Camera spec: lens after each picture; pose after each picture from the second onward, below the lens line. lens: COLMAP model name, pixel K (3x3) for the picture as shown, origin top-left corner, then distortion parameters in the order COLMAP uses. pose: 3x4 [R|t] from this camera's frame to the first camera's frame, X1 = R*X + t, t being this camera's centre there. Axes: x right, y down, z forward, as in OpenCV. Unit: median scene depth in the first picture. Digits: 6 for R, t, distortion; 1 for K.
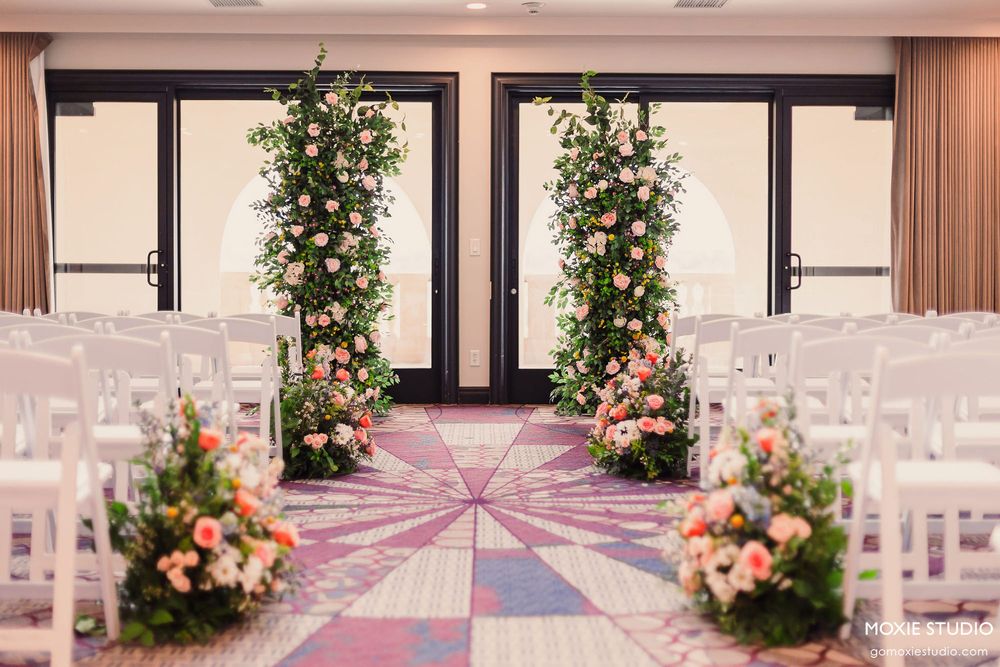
lens RADIAL K [[1460.5, 0, 499.7], [0, 1460.5, 329.9], [0, 0, 1]] dist [-0.024599, 0.000000]
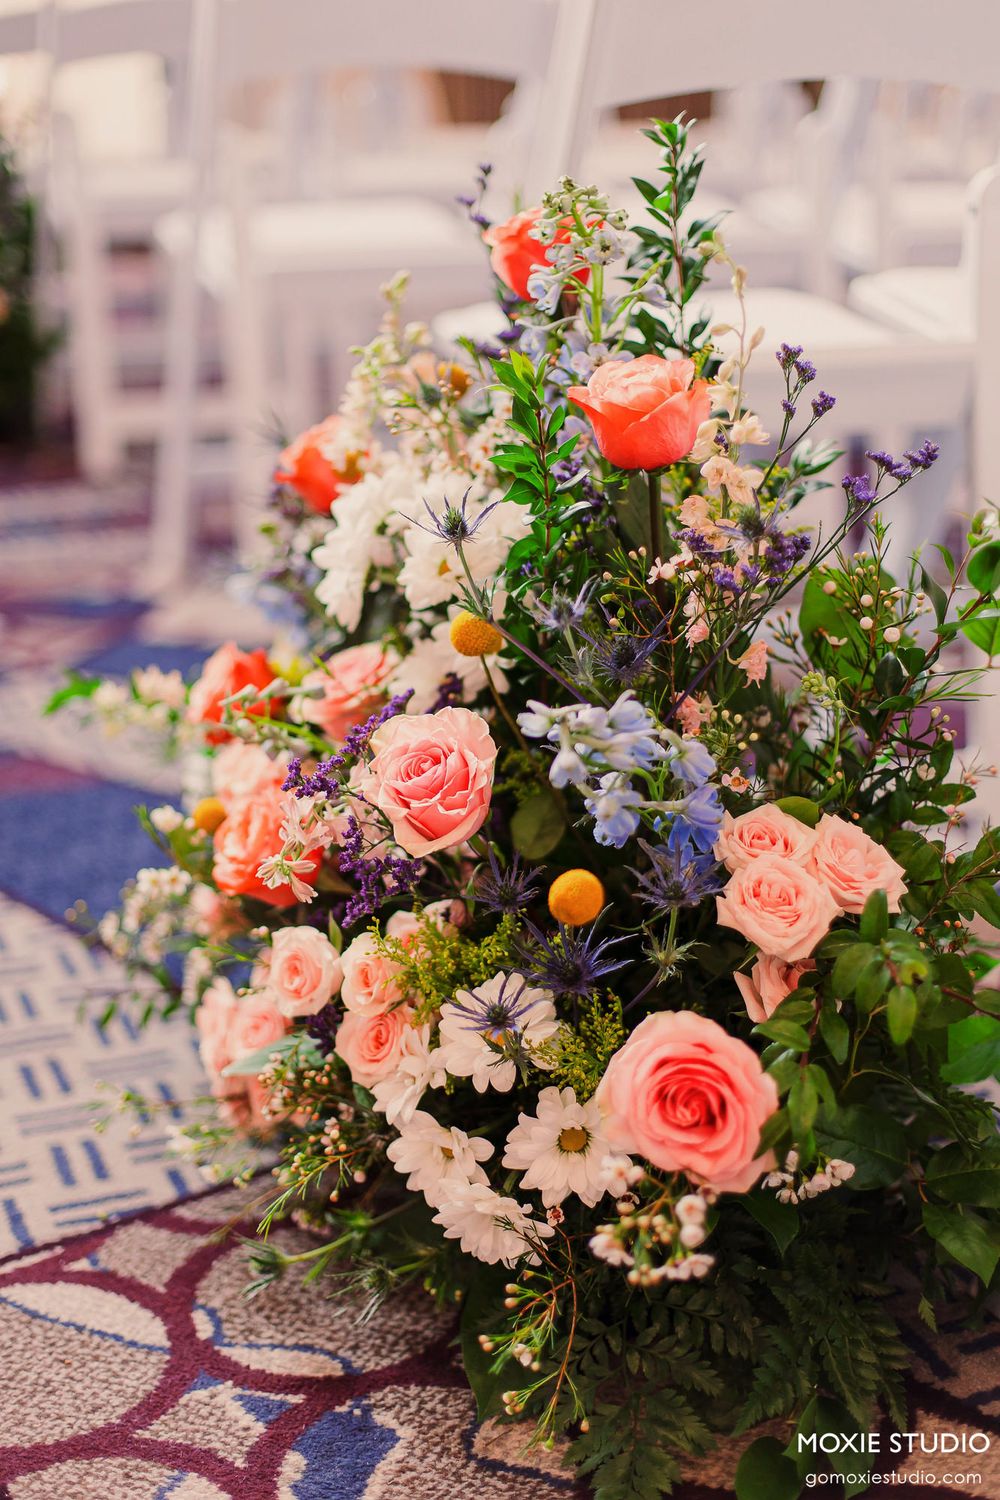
lens RADIAL K [[2190.7, 0, 499.9], [0, 2190.7, 749.9], [0, 0, 1]] dist [-0.024599, 0.000000]
pose [[0.932493, -0.104182, 0.345835, 0.024414], [0.003541, 0.960087, 0.279678, 0.014609], [-0.361169, -0.259573, 0.895644, 0.307093]]
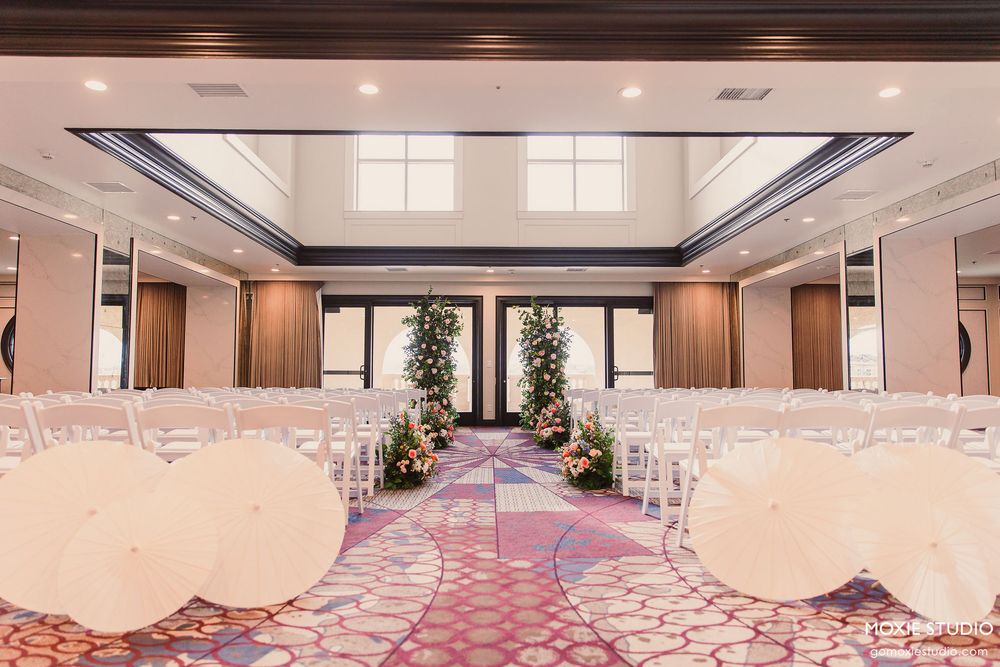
lens RADIAL K [[687.6, 0, 502.5], [0, 687.6, 333.3], [0, 0, 1]] dist [0.002975, 0.001417]
pose [[0.999938, -0.000920, 0.011066, -0.007909], [0.002026, 0.994950, -0.100351, 0.011099], [-0.010918, 0.100368, 0.994891, -0.207410]]
